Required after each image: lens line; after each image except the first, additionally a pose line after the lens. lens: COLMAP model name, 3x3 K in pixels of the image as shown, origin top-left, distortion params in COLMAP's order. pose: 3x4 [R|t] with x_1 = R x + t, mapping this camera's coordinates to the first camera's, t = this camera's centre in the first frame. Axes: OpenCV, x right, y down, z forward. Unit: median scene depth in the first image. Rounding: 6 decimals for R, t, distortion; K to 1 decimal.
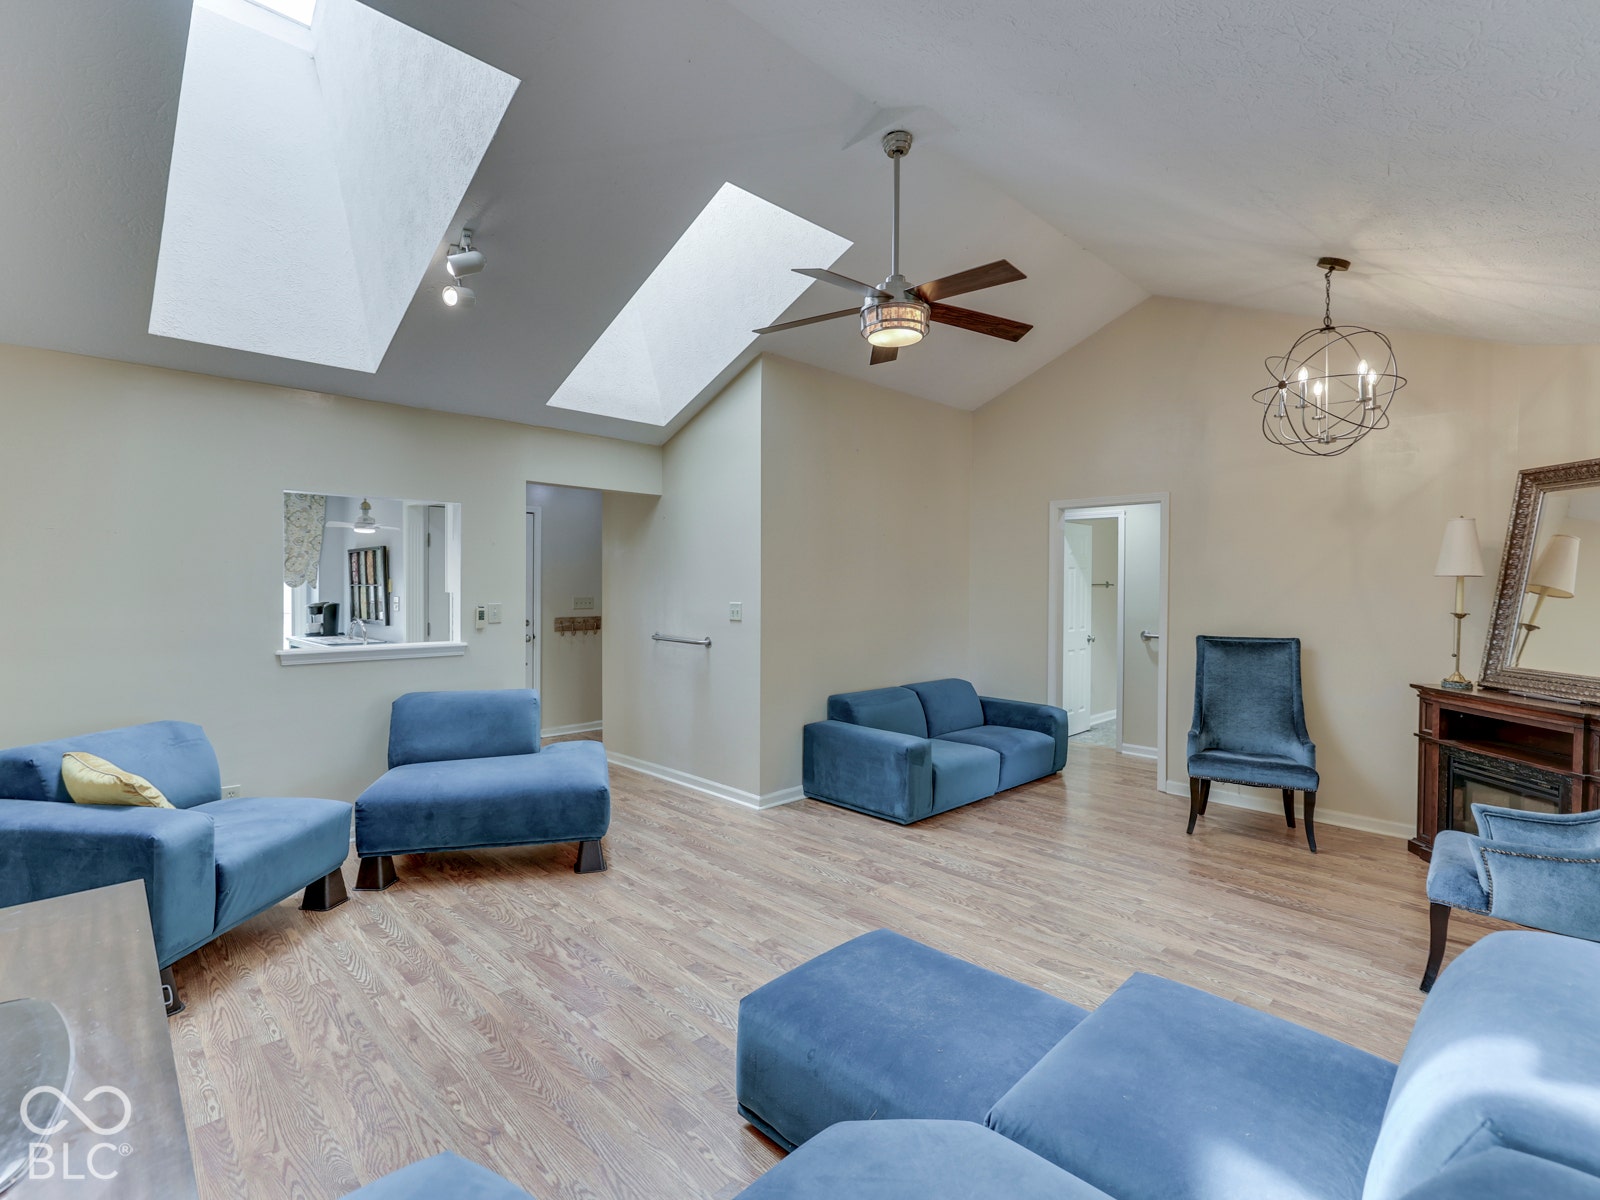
lens RADIAL K [[751.7, 0, 791.4], [0, 751.7, 585.3], [0, 0, 1]] dist [0.002072, -0.000167]
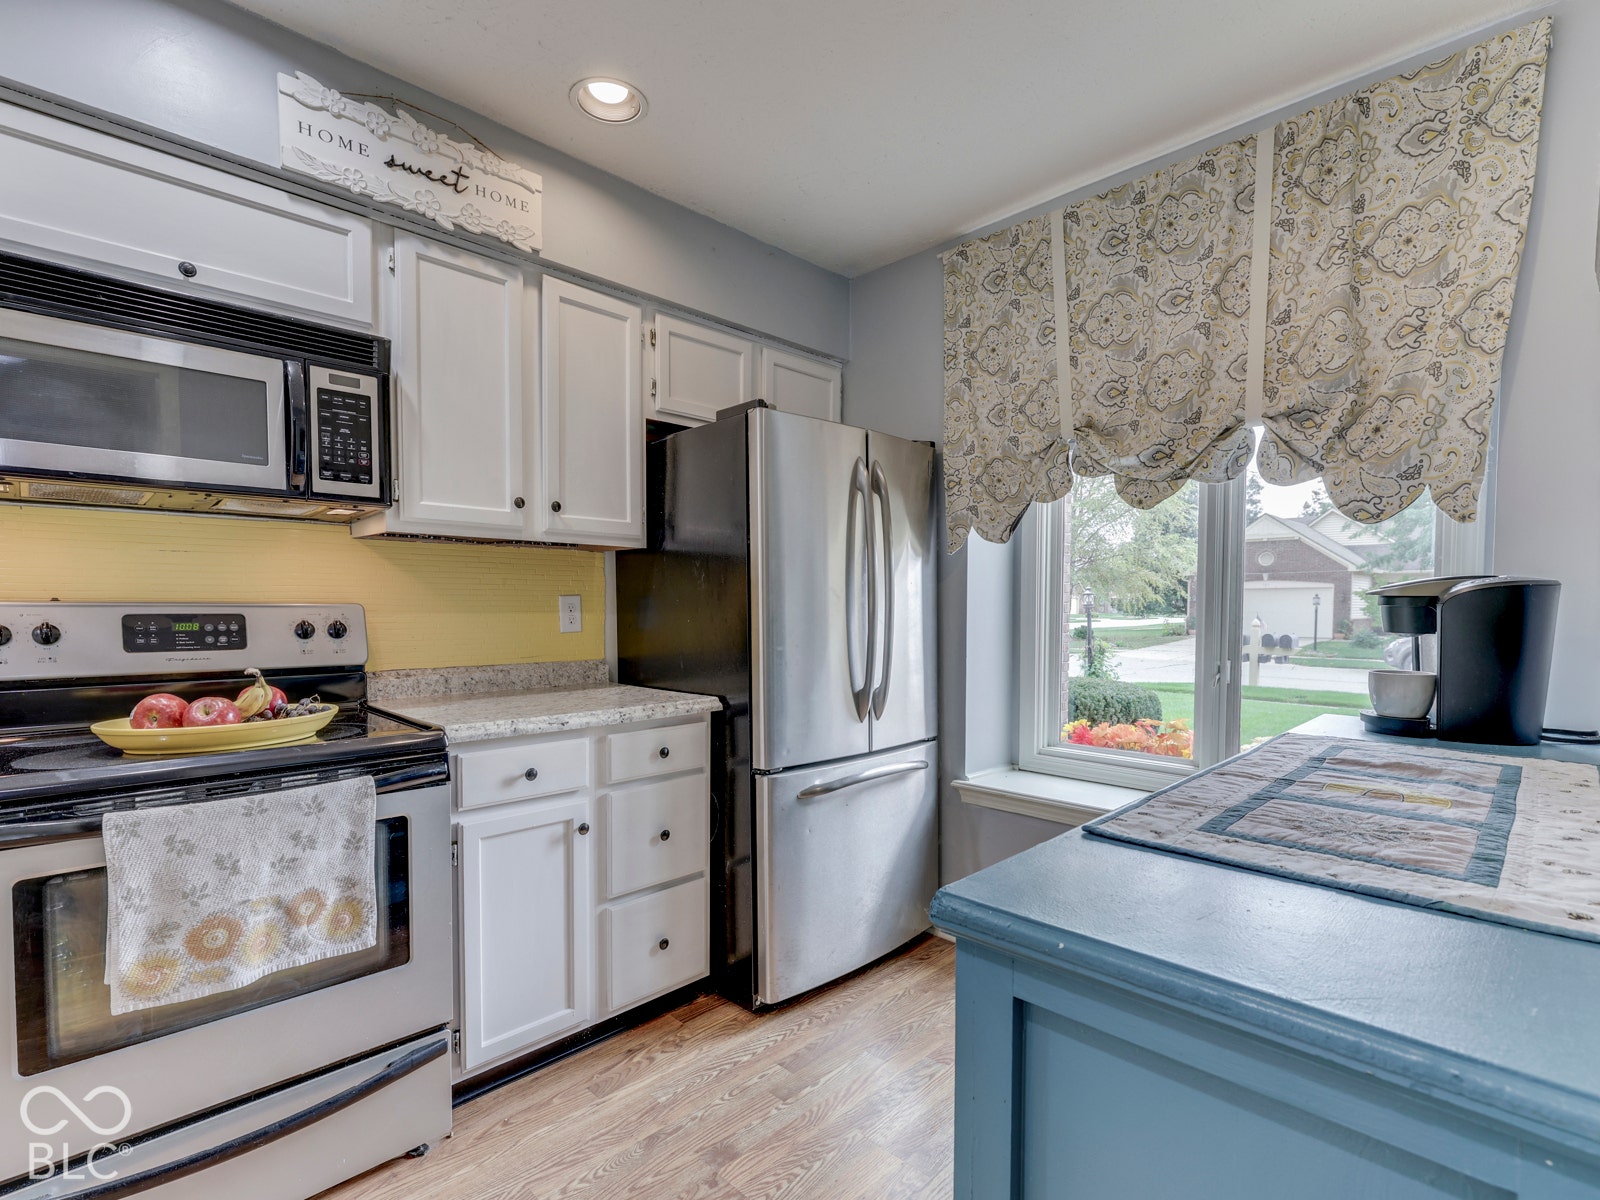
lens RADIAL K [[771.5, 0, 791.7], [0, 771.5, 639.4], [0, 0, 1]] dist [0.000757, -0.000313]
pose [[0.001359, 0.039429, -0.999221, -0.412229], [-0.007321, 0.999196, 0.039418, 0.033346], [0.999972, 0.007262, 0.001647, 0.823399]]
